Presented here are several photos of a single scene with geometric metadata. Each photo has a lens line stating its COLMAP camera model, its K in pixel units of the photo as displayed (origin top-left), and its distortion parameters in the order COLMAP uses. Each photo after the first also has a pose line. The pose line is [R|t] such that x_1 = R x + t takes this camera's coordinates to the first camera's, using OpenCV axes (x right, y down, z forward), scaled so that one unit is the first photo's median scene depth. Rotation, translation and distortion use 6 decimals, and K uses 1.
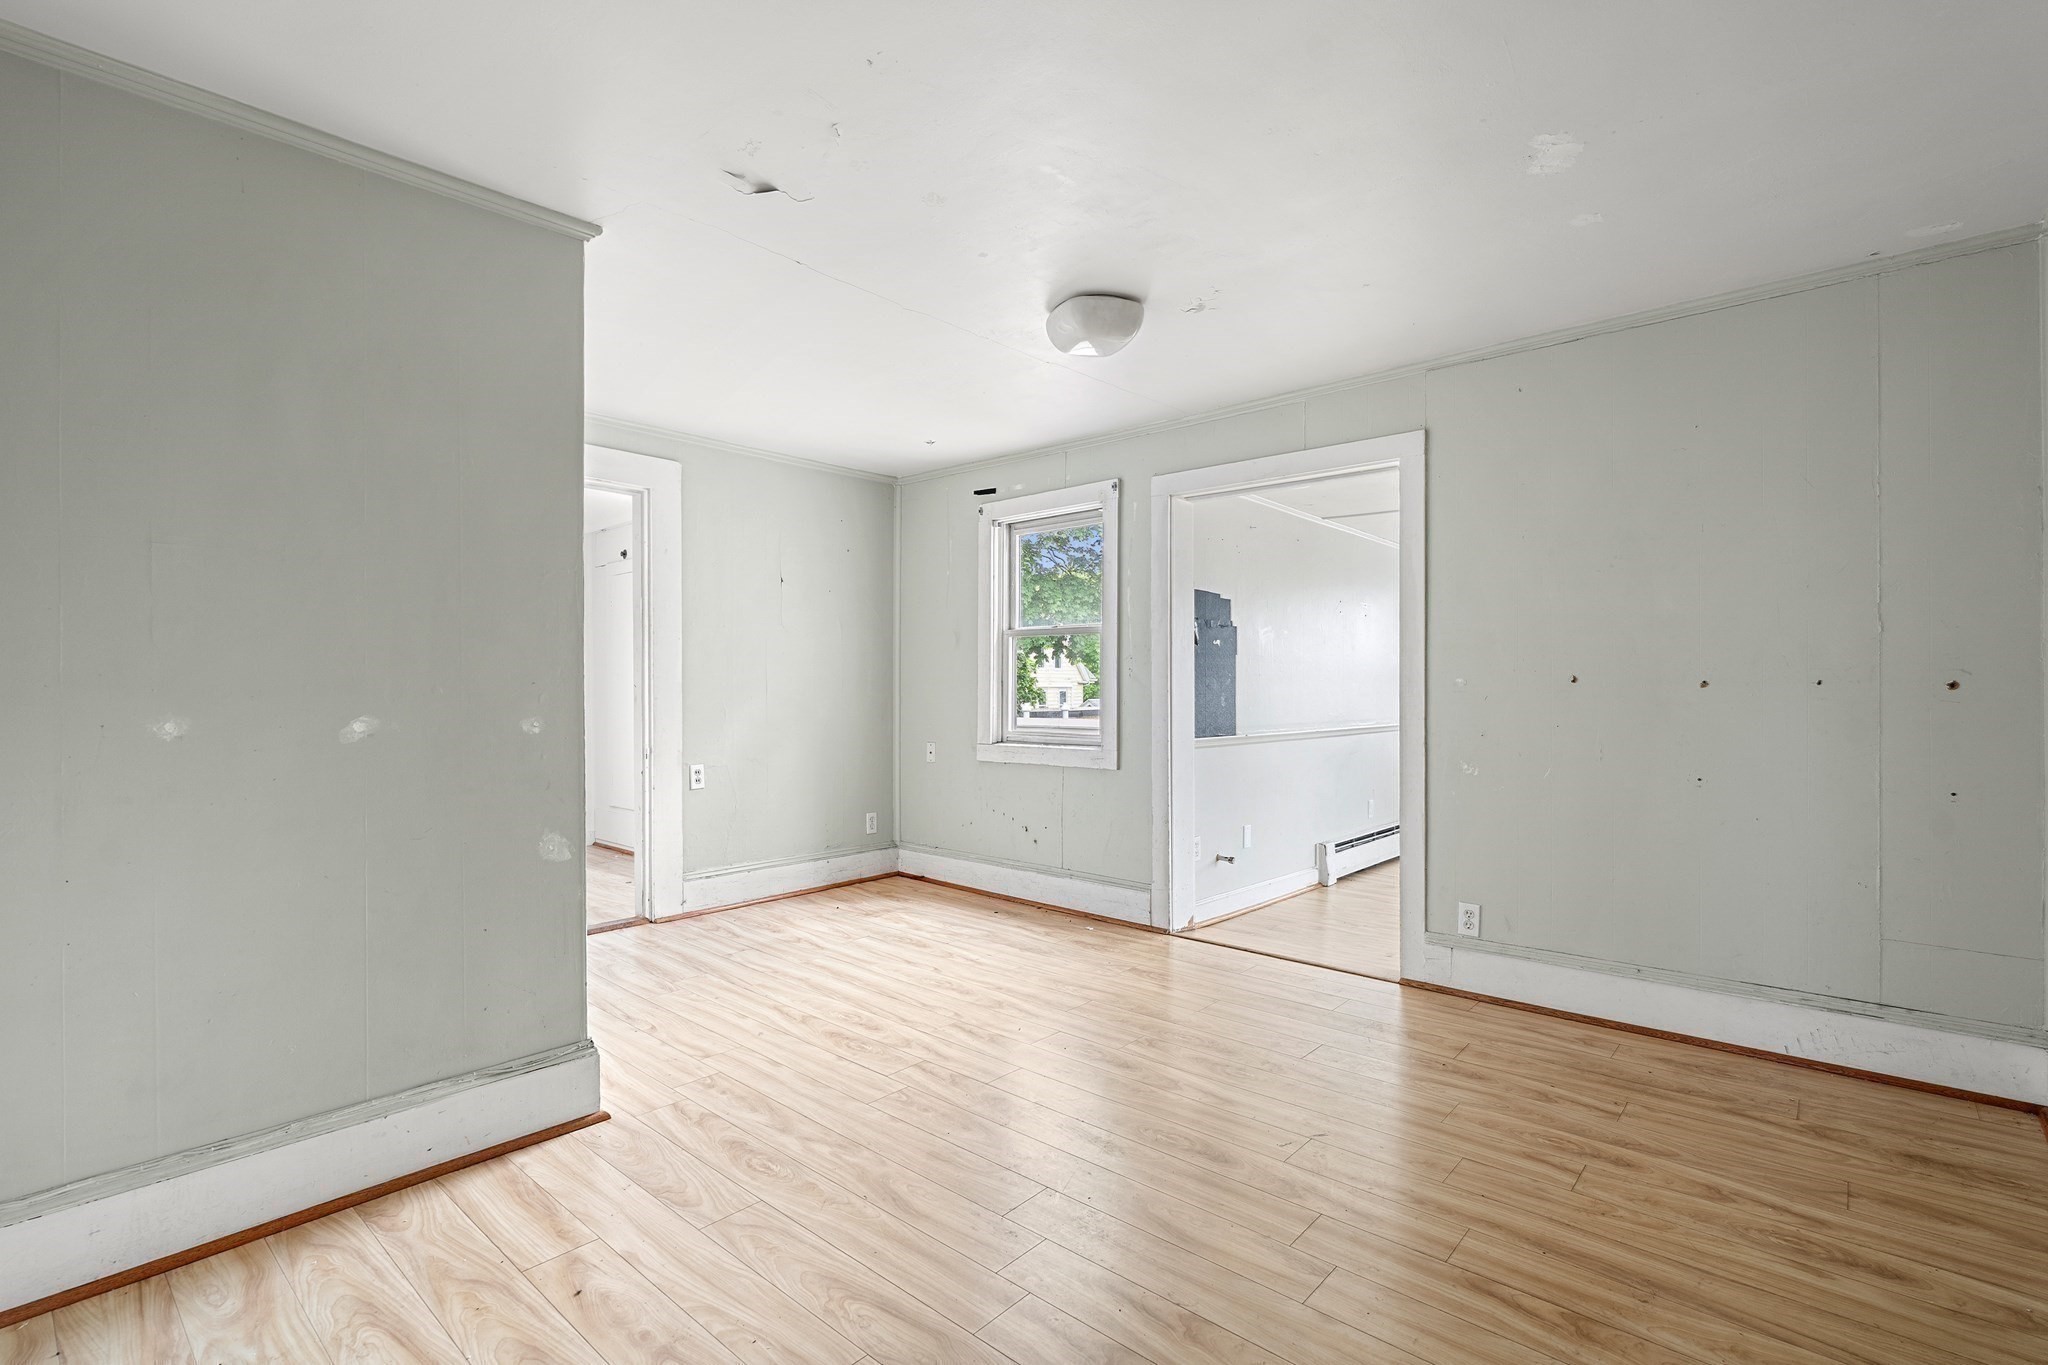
lens RADIAL K [[936.9, 0, 1032.3], [0, 936.9, 694.9], [0, 0, 1]] dist [-0.004157, 0.000690]
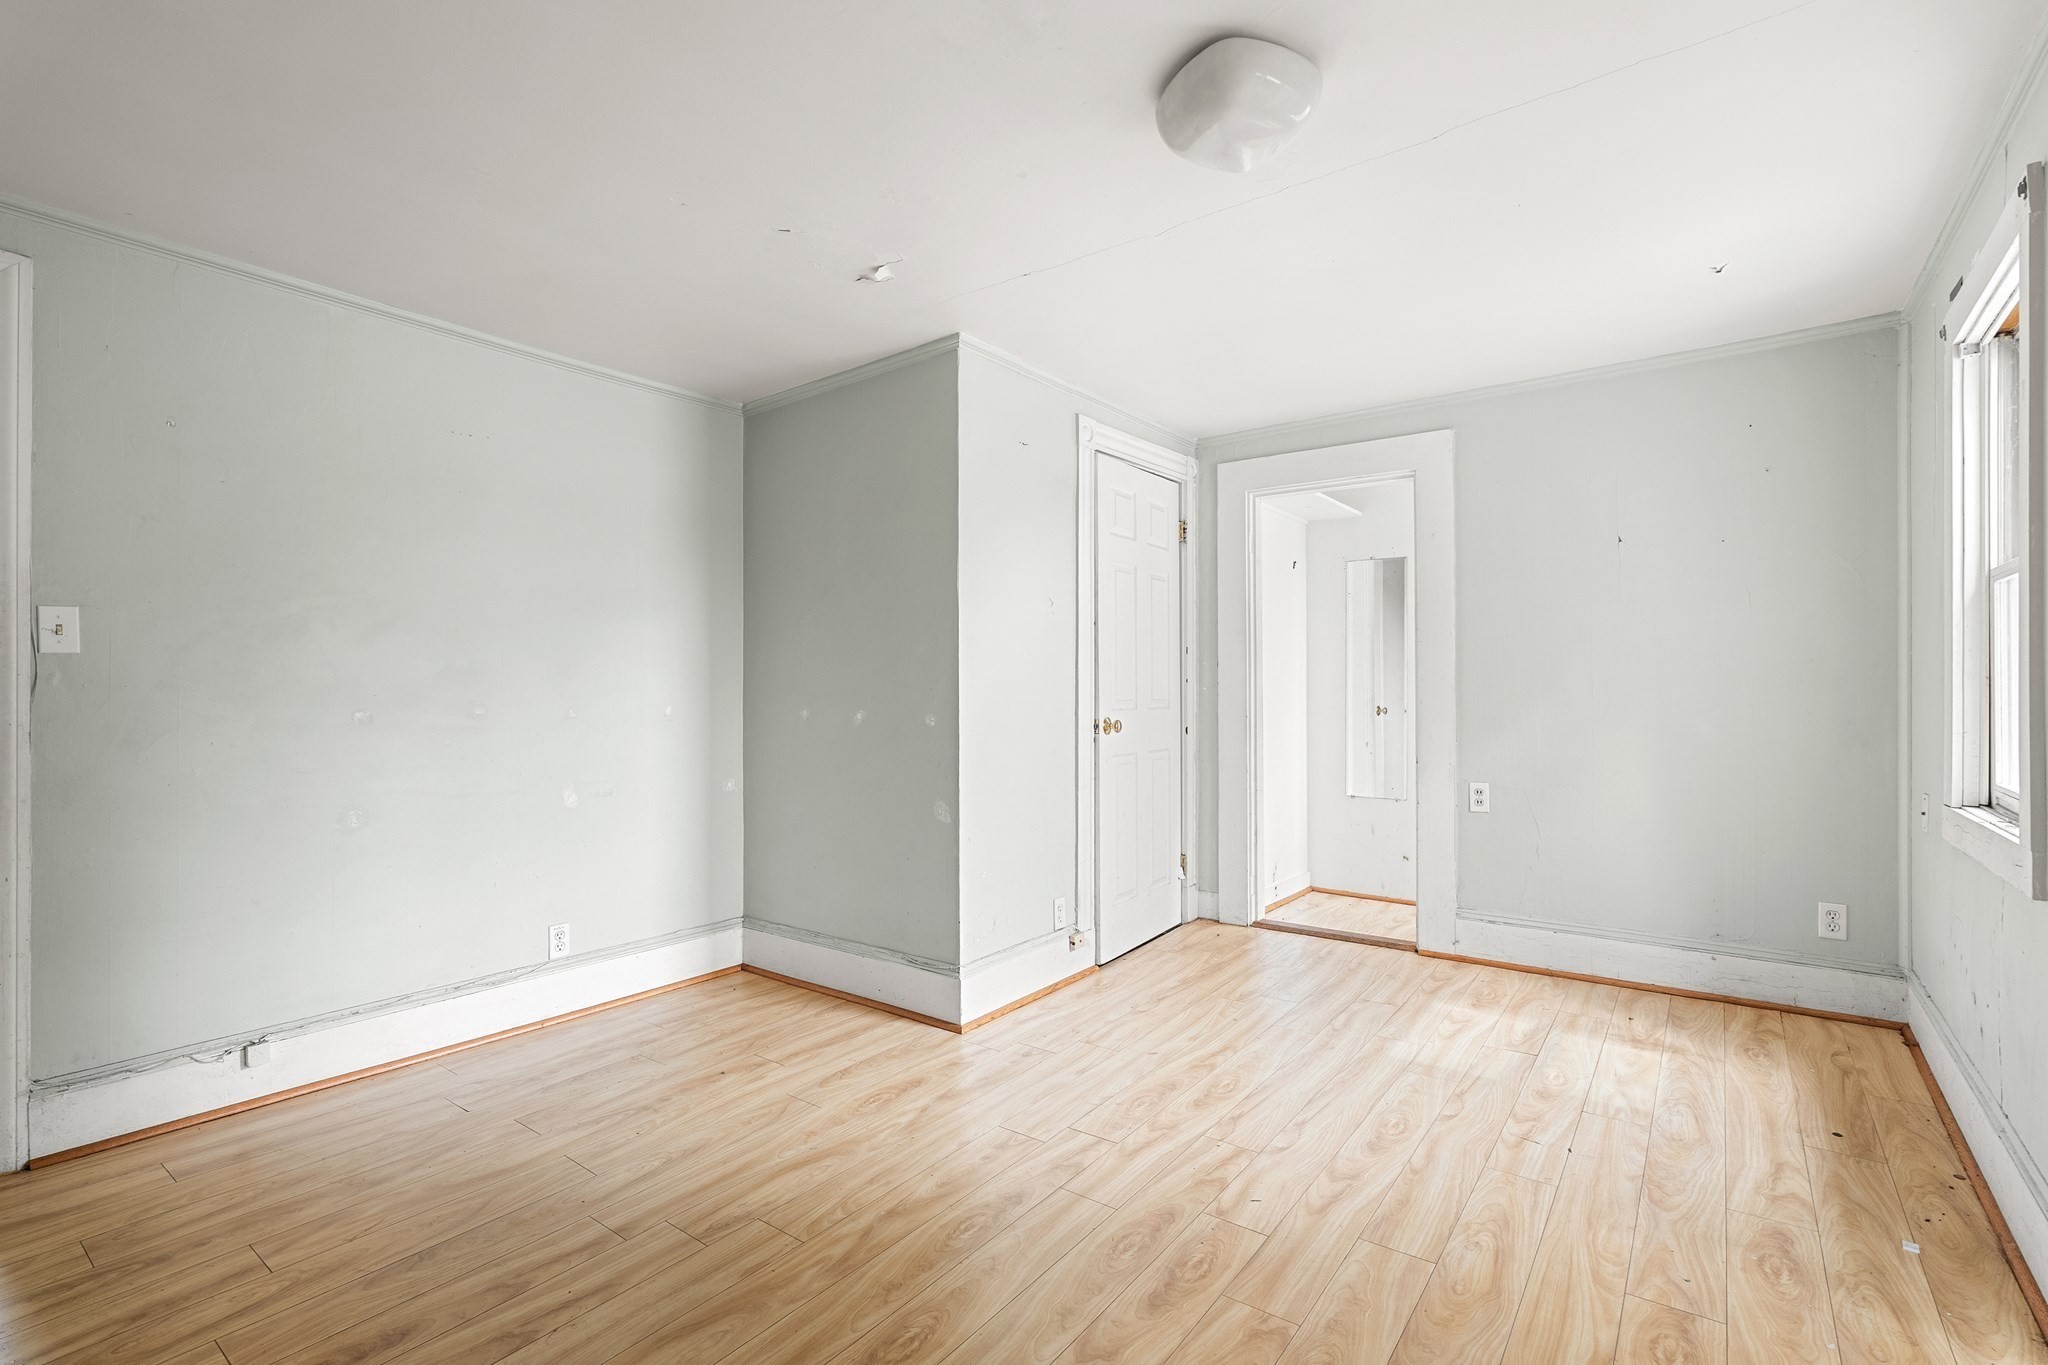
lens RADIAL K [[936.9, 0, 1031.5], [0, 936.9, 678.4], [0, 0, 1]] dist [-0.004157, 0.000690]
pose [[0.076391, -0.013786, -0.996983, 0.557154], [-0.004046, 0.999892, -0.014136, -0.006652], [0.997070, 0.005113, 0.076327, 0.674395]]
